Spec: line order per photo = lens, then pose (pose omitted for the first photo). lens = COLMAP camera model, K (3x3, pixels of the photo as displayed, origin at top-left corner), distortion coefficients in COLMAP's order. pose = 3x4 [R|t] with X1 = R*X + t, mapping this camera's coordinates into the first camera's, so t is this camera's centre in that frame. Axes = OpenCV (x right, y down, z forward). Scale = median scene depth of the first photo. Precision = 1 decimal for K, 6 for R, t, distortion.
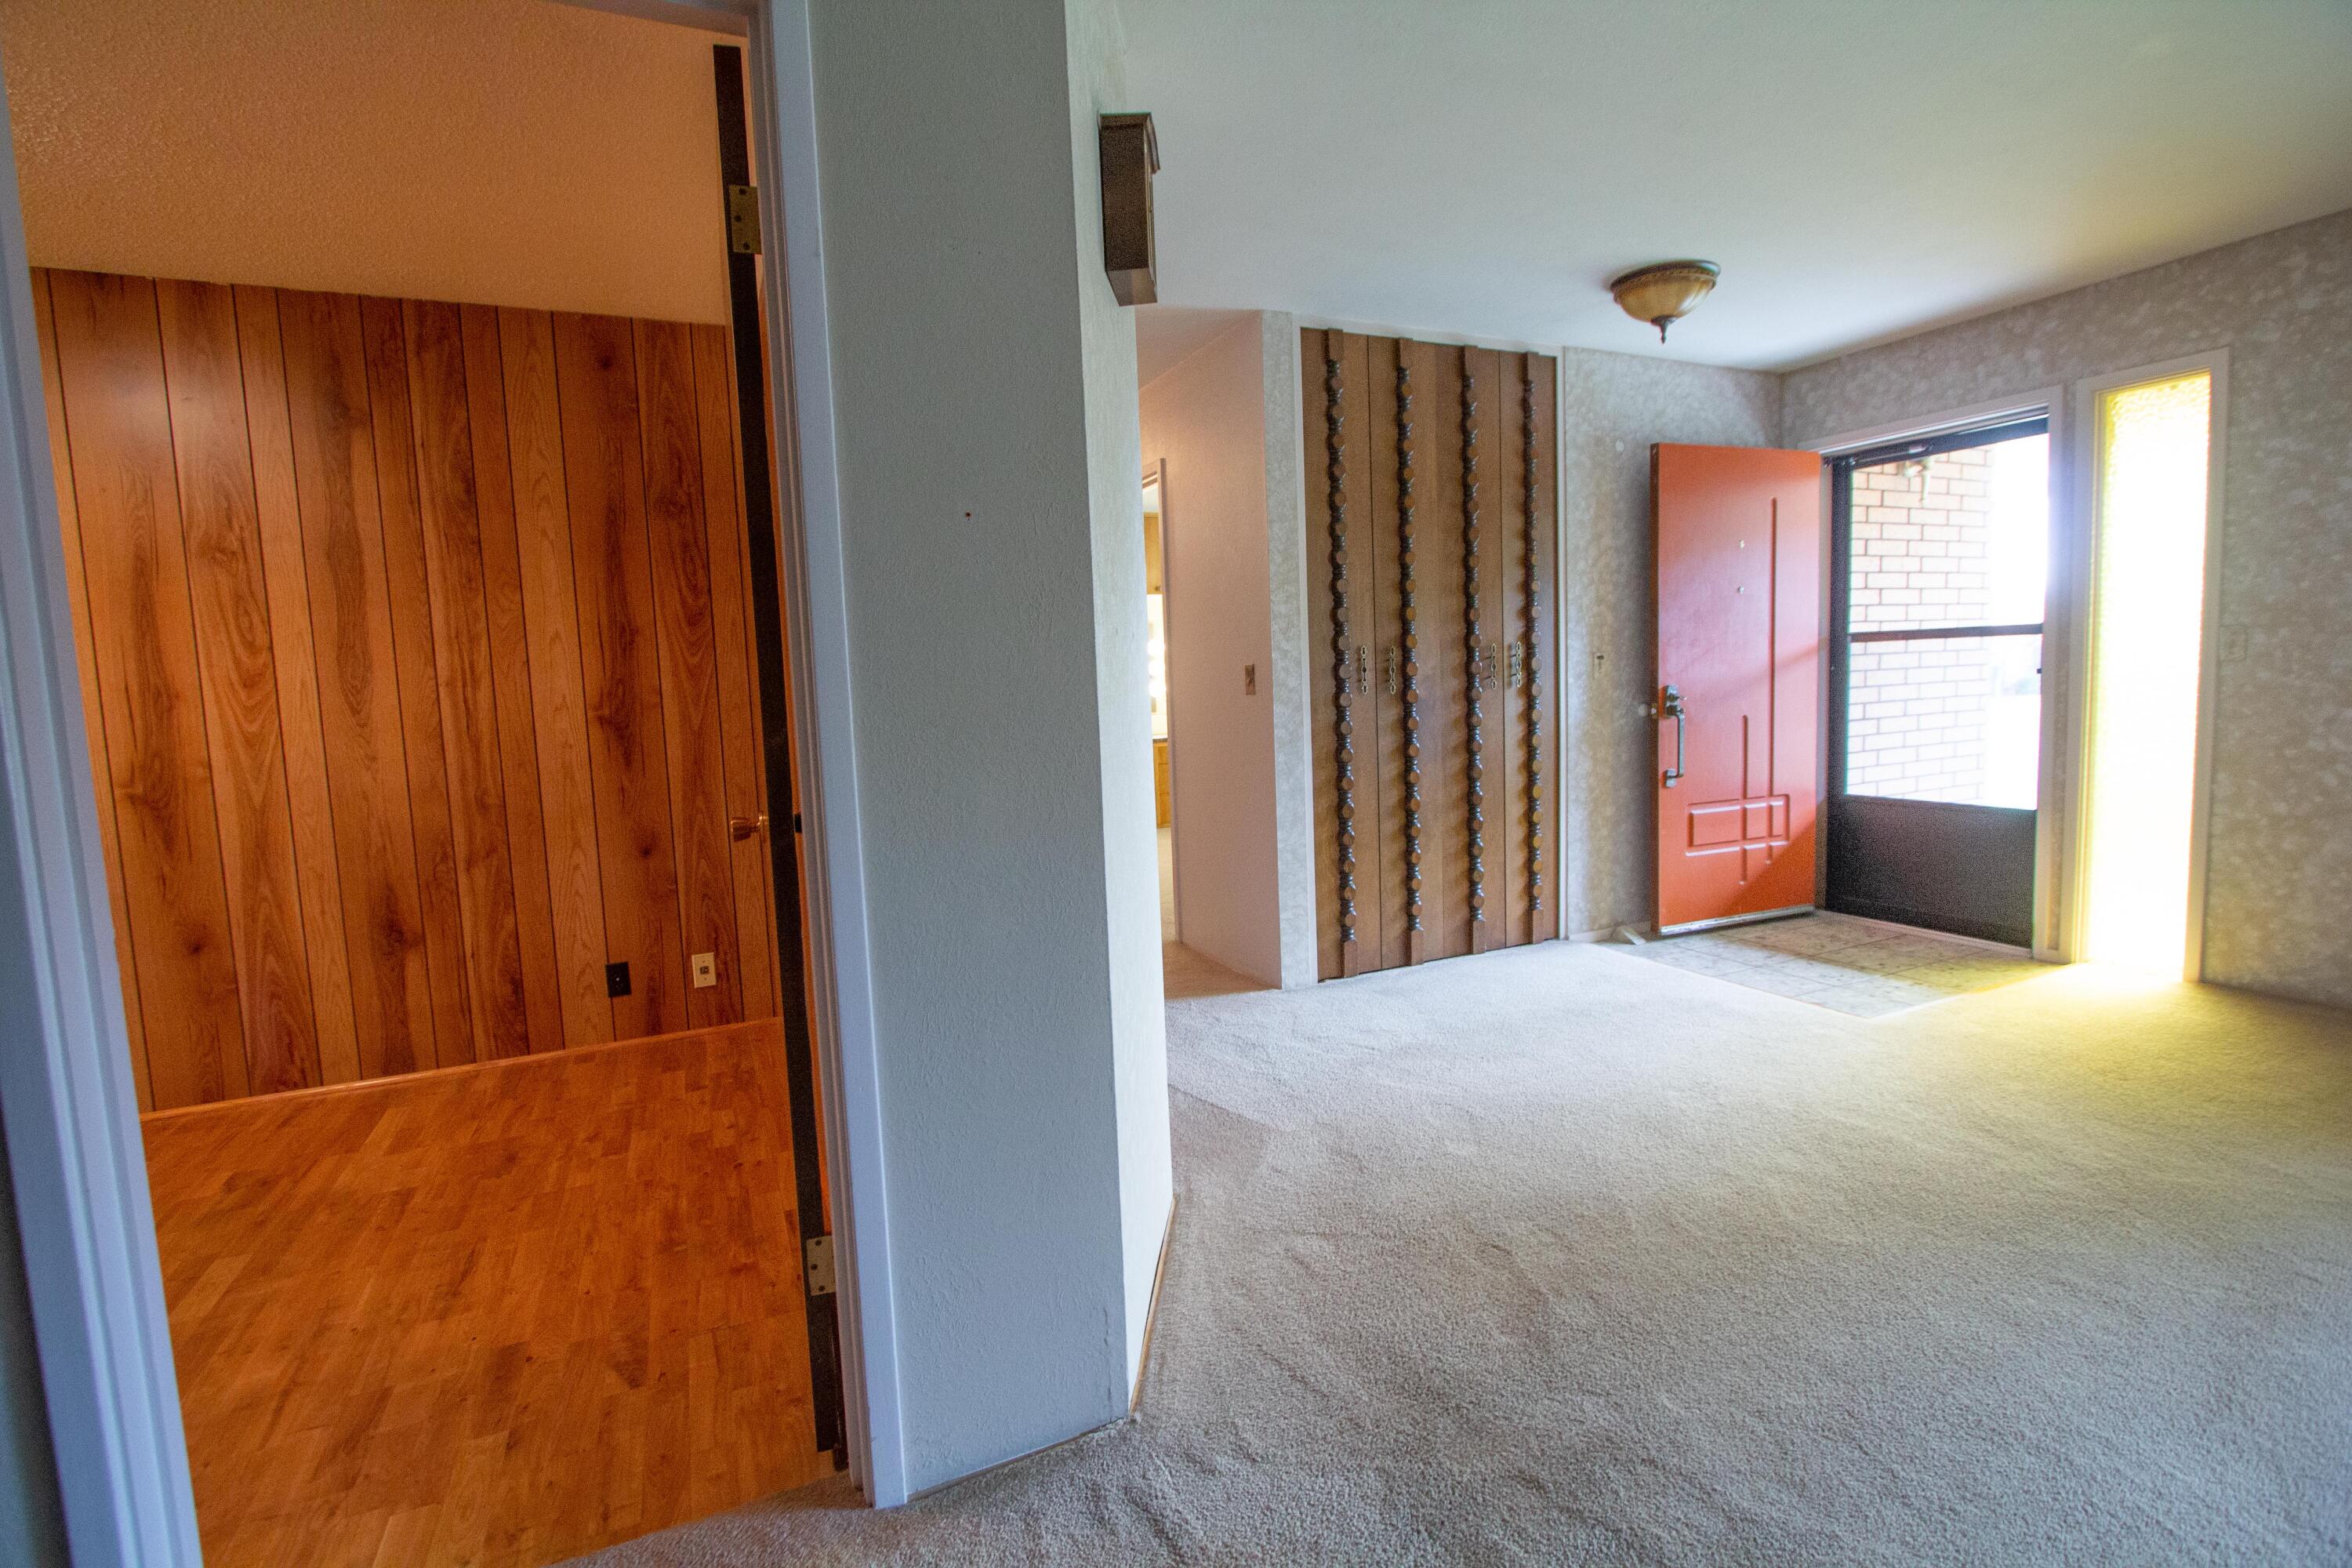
lens RADIAL K [[1072.0, 0, 1168.5], [0, 1072.0, 778.1], [0, 0, 1]] dist [-0.017349, 0.002889]
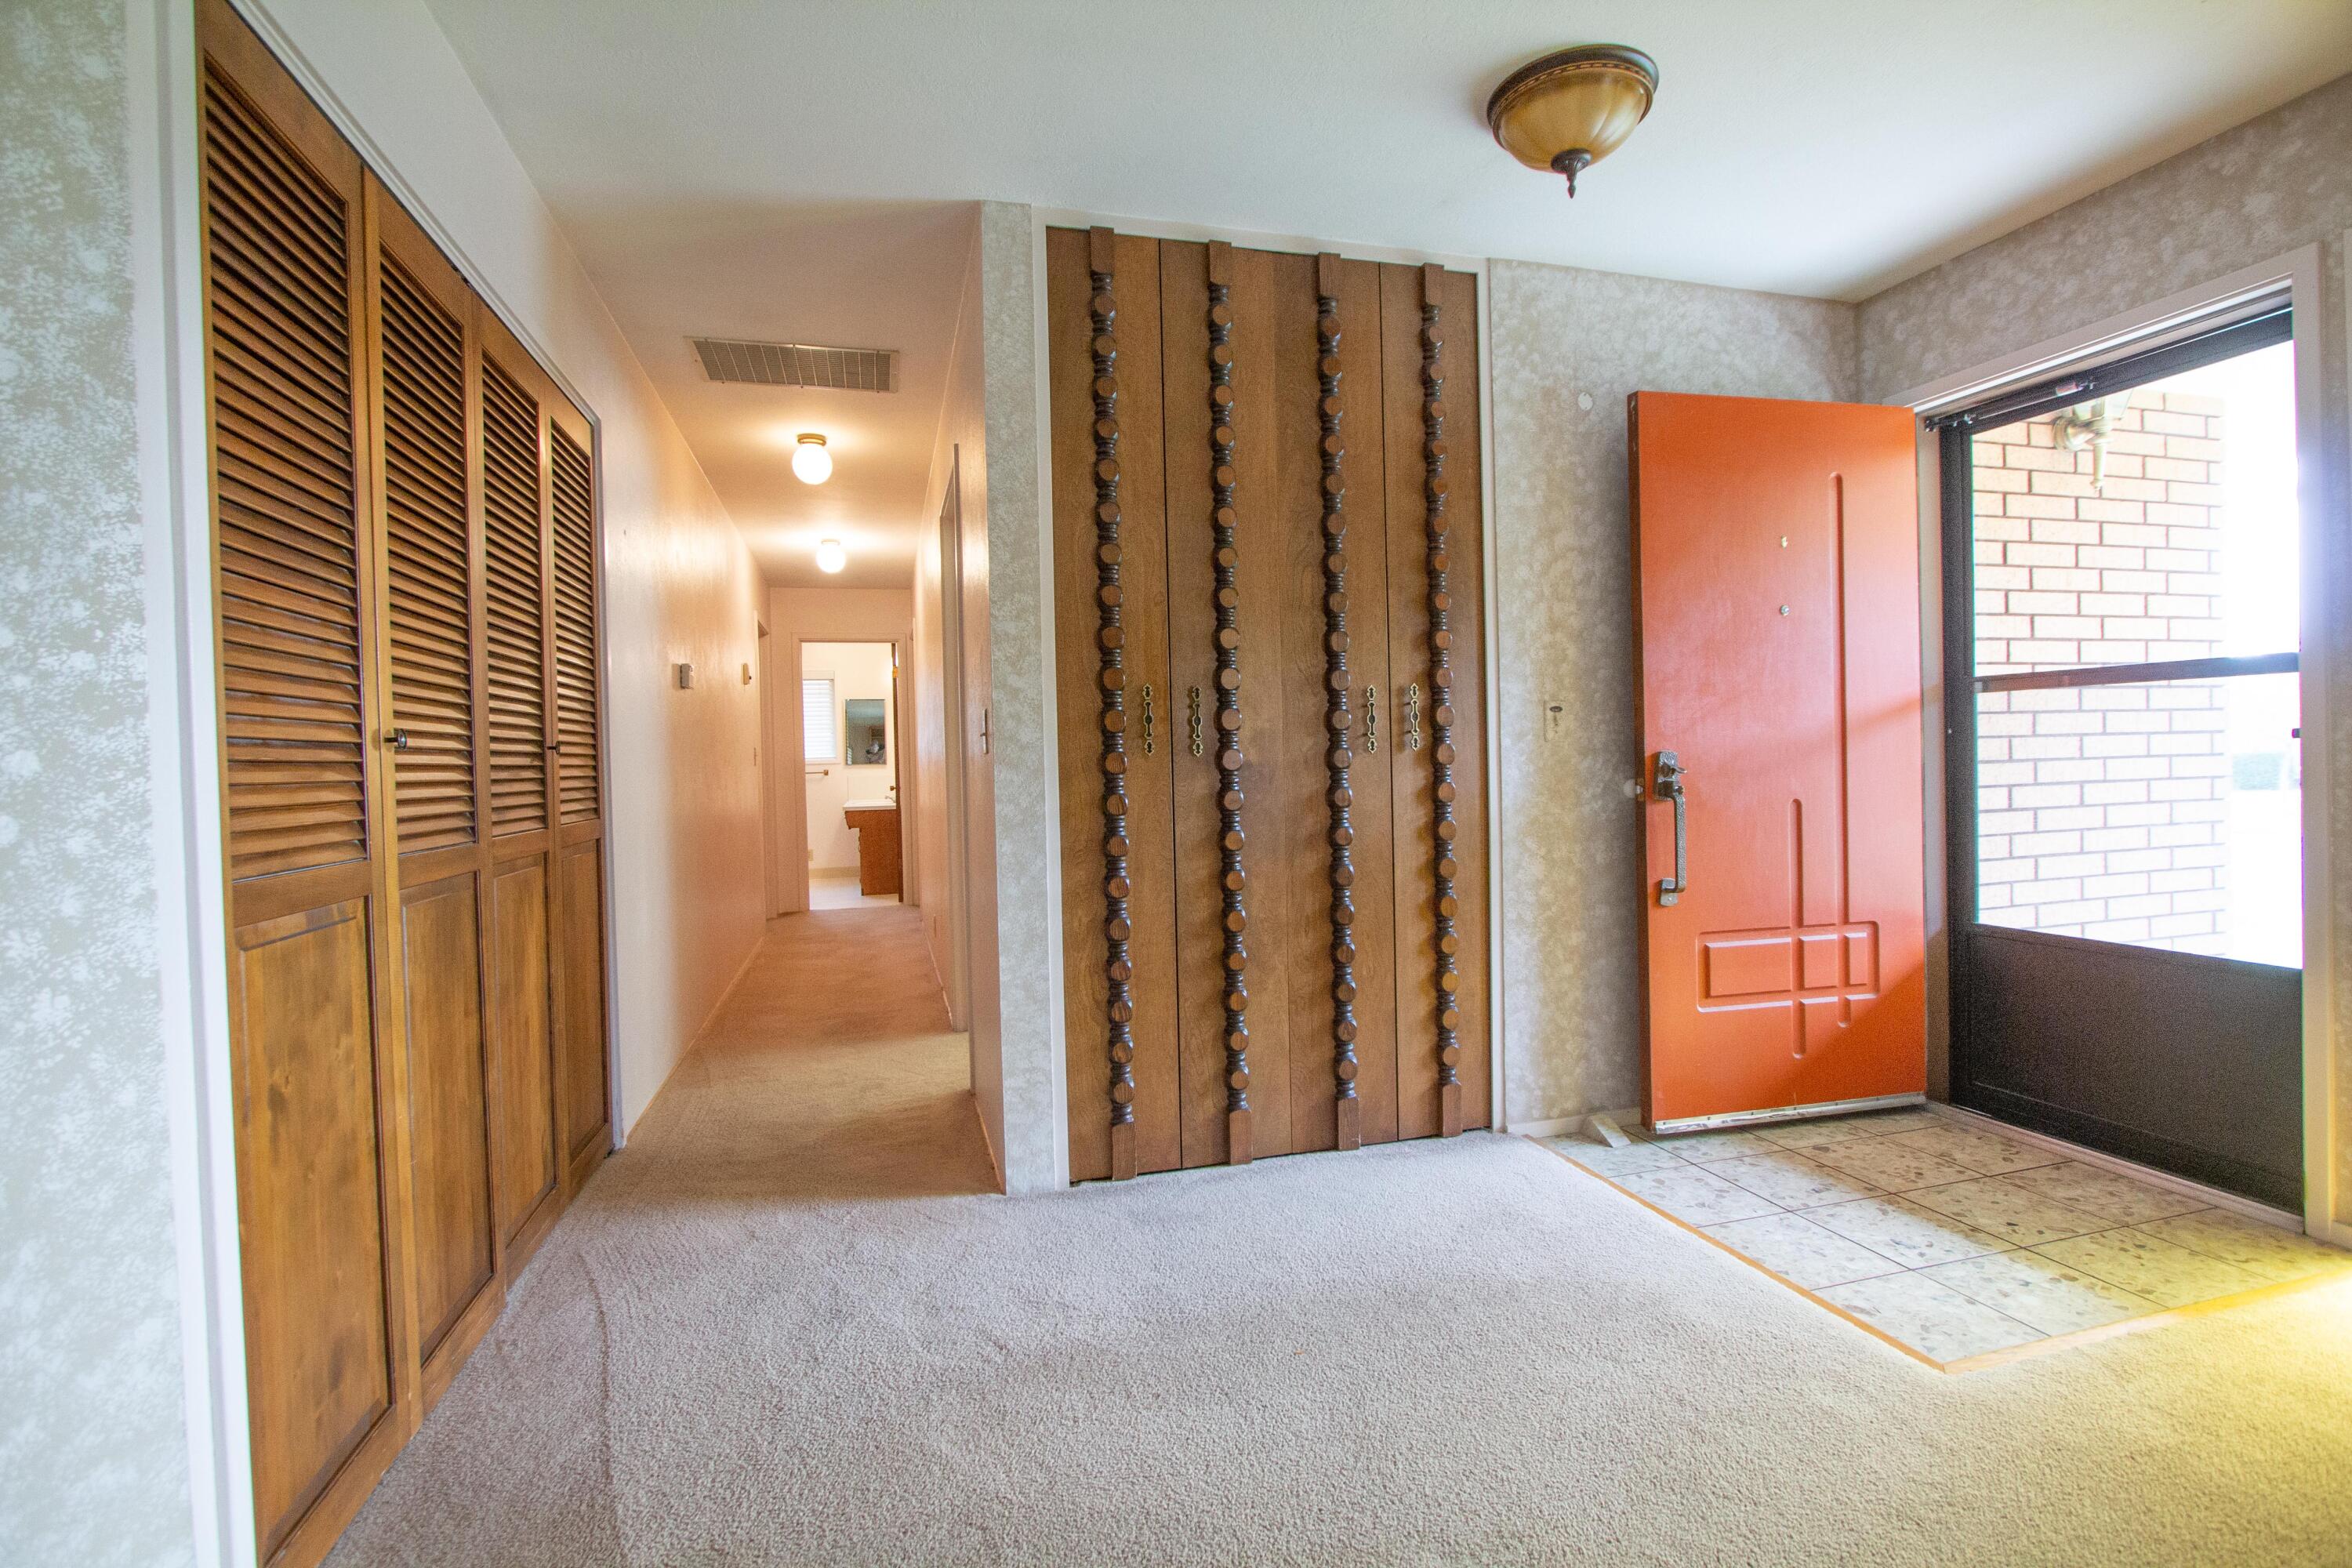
lens RADIAL K [[1072.0, 0, 1169.3], [0, 1072.0, 777.2], [0, 0, 1]] dist [-0.017349, 0.002889]
pose [[0.988015, 0.018009, -0.153307, 0.315371], [-0.028906, 0.997188, -0.069147, -0.019410], [0.151630, 0.072750, 0.985756, 0.355643]]
